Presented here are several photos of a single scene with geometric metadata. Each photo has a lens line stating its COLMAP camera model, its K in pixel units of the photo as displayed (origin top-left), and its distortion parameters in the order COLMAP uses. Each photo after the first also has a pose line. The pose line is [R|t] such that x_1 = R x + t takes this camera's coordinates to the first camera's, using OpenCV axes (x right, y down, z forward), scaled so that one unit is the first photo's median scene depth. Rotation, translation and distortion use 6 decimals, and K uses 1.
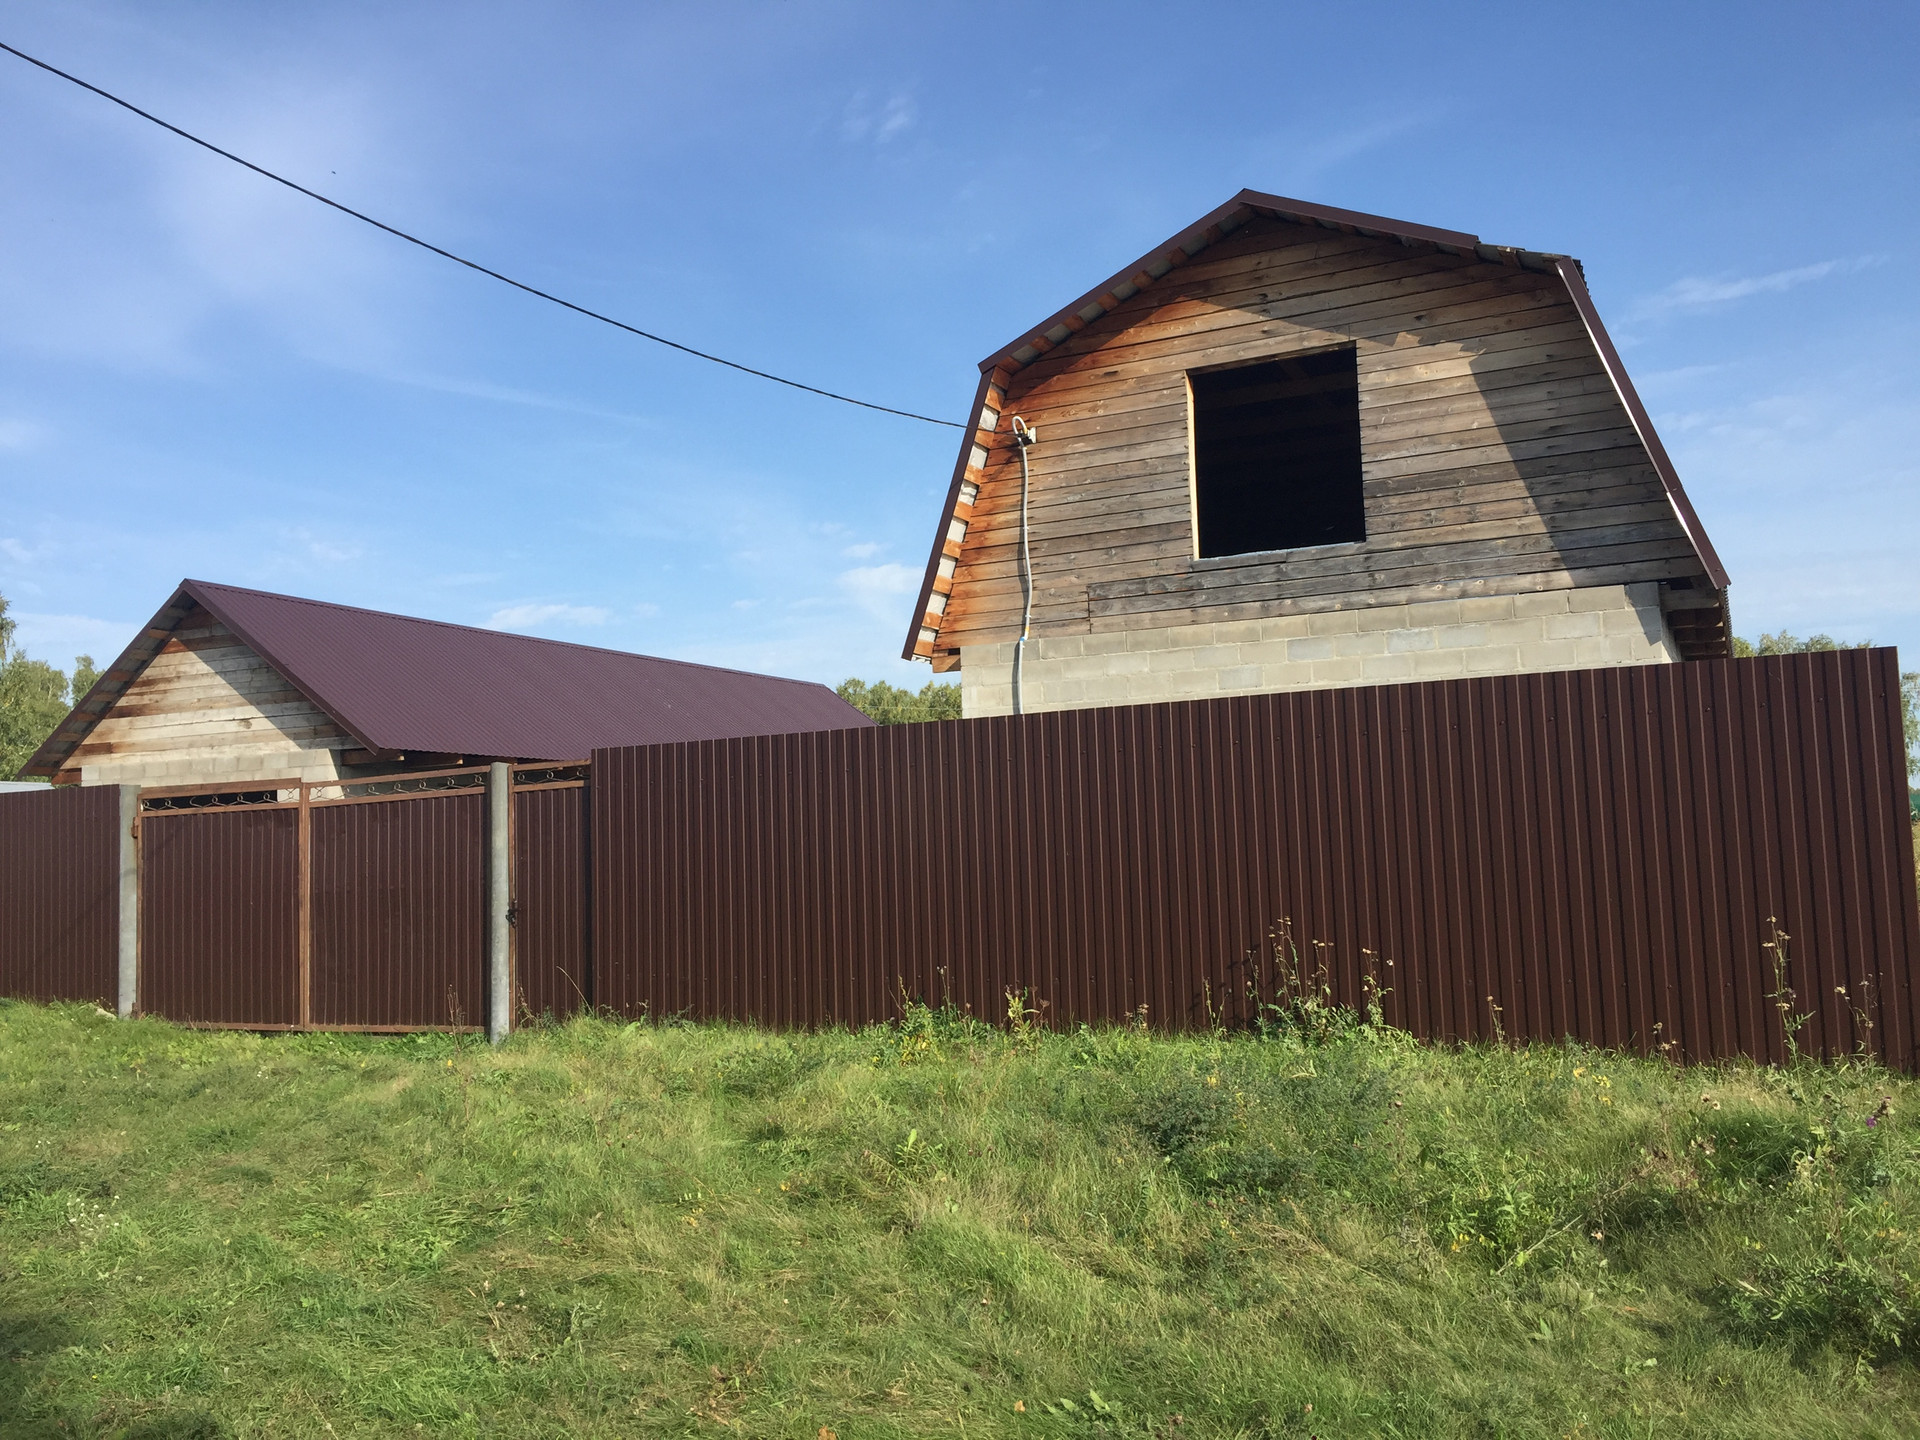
lens RADIAL K [[1637.9, 0, 960.0], [0, 1637.9, 720.0], [0, 0, 1]] dist [0.092428, -0.132405]
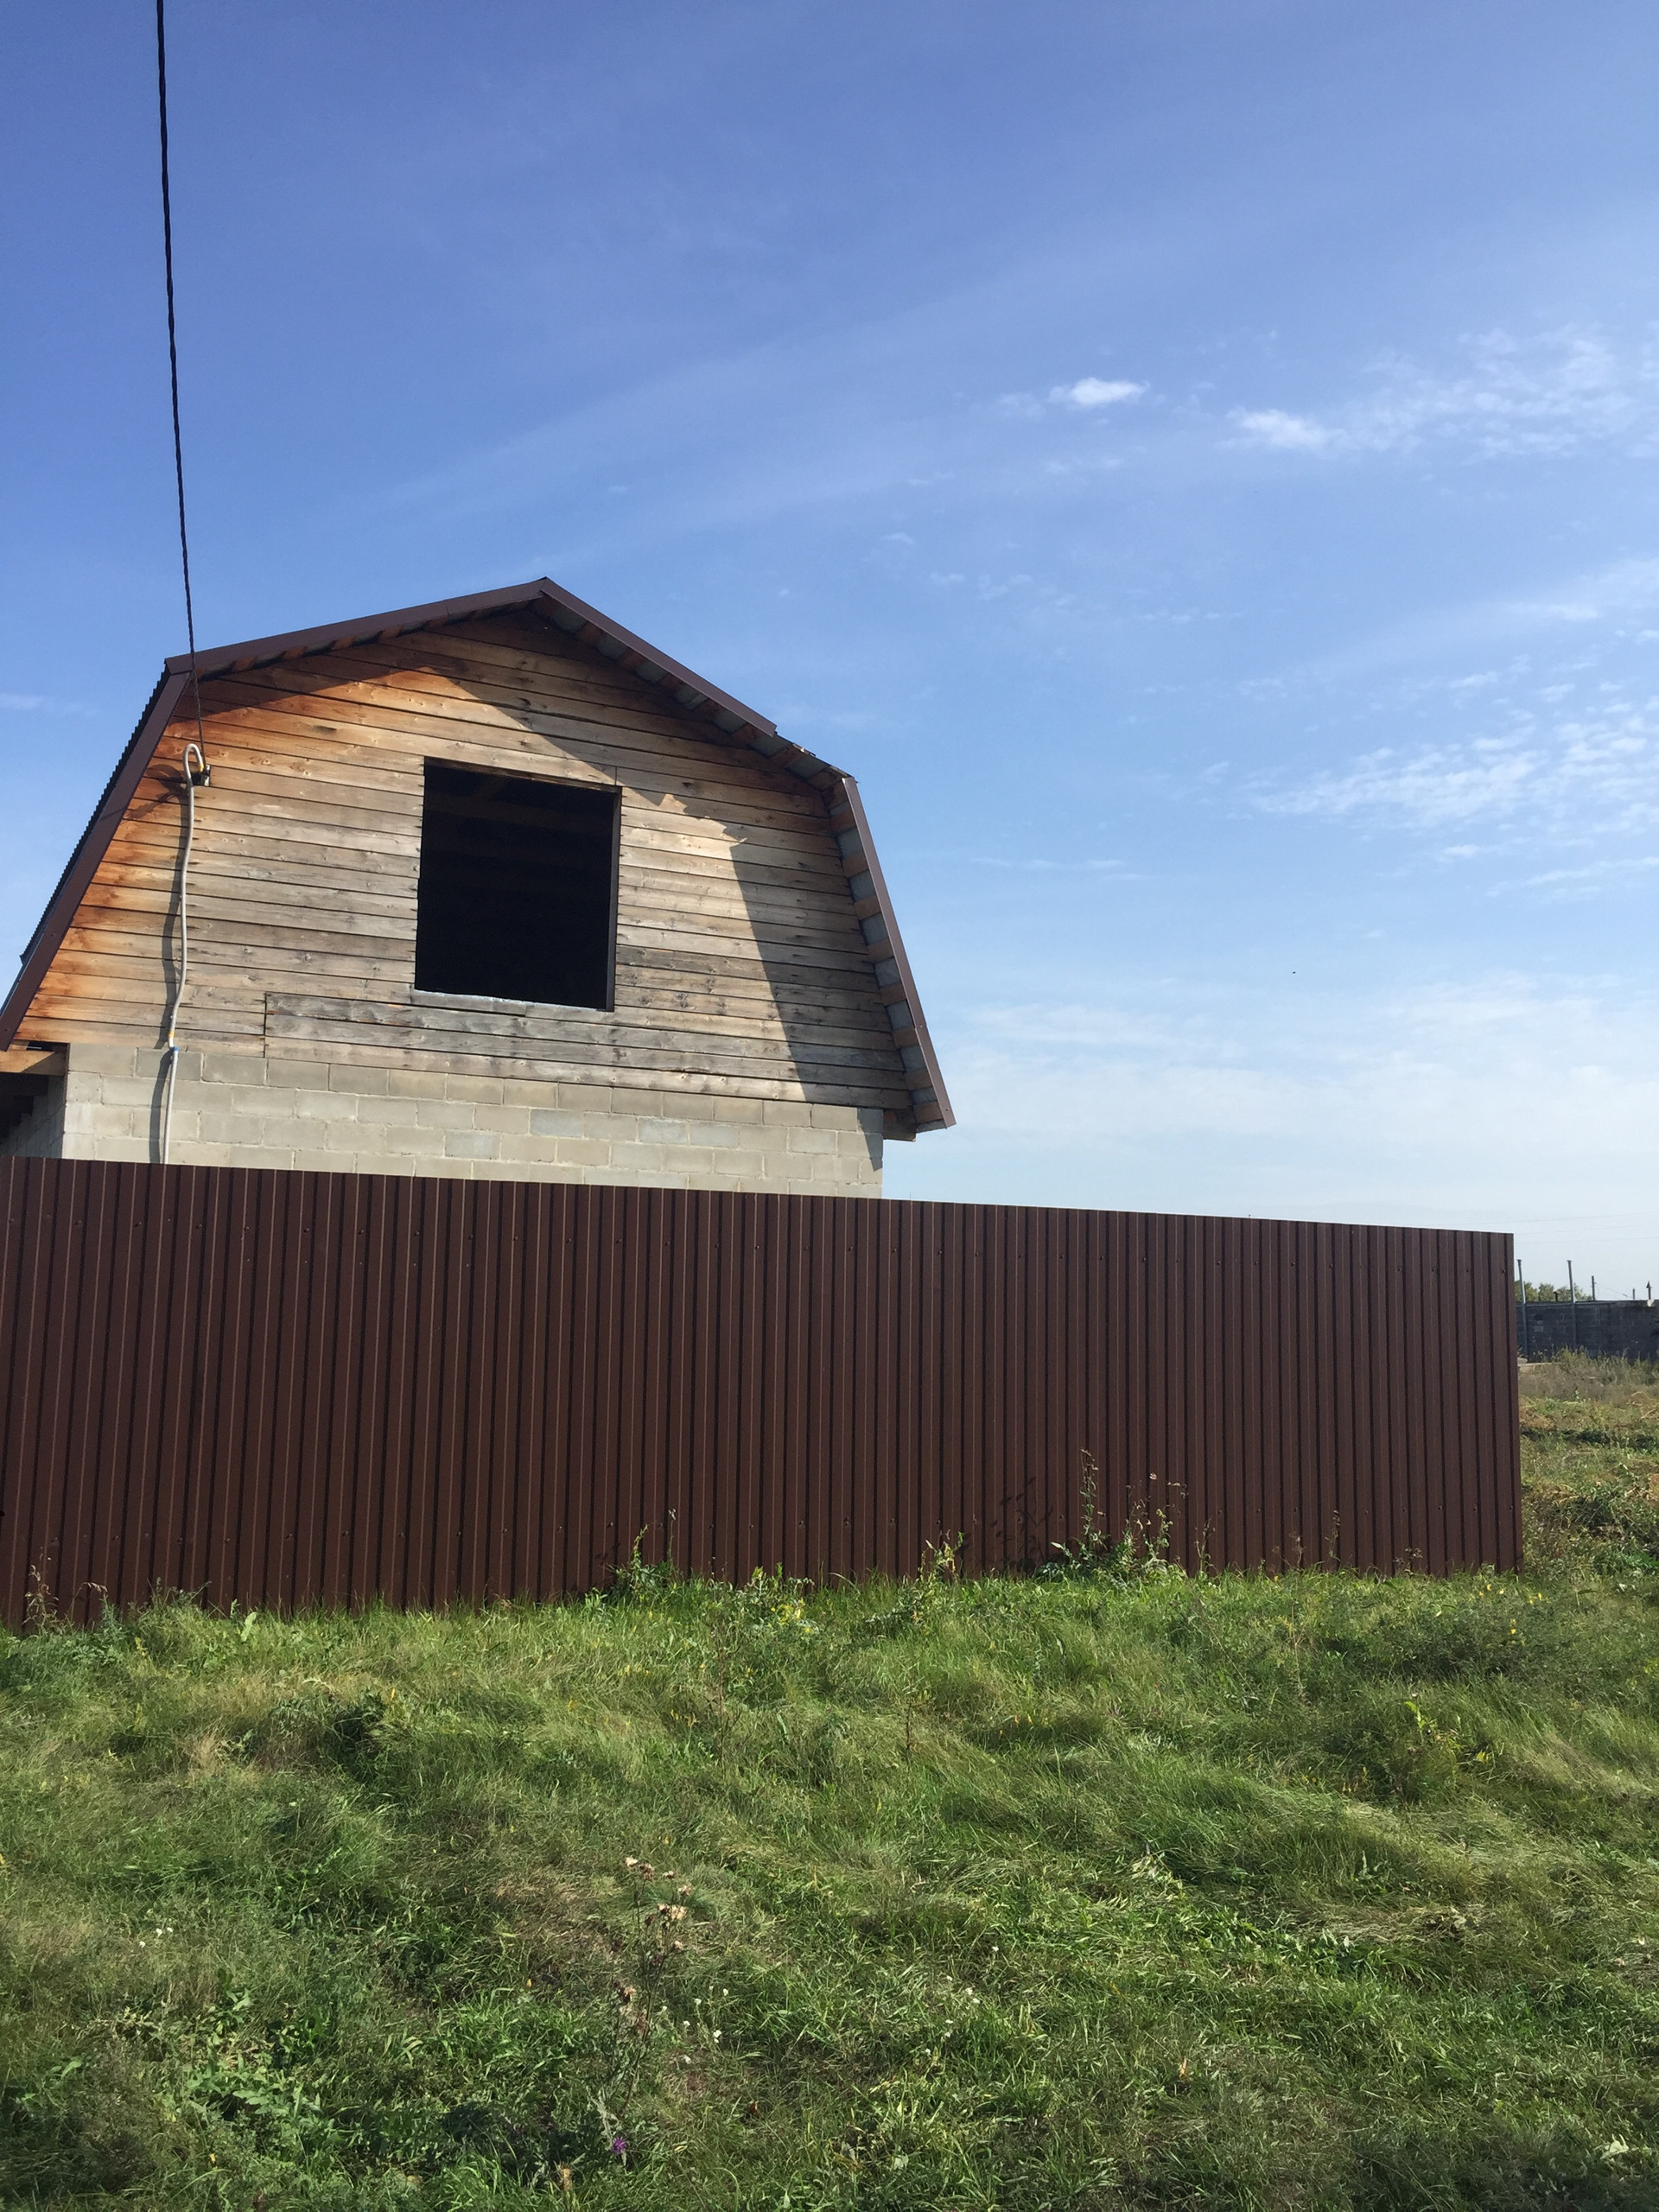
lens RADIAL K [[1887.0, 0, 829.5], [0, 1887.0, 1106.0], [0, 0, 1]] dist [0.092428, -0.132405]
pose [[0.615737, 0.142518, 0.774956, -0.456275], [-0.105268, 0.989569, -0.098345, 0.029303], [-0.780889, -0.021024, 0.624316, 0.267916]]
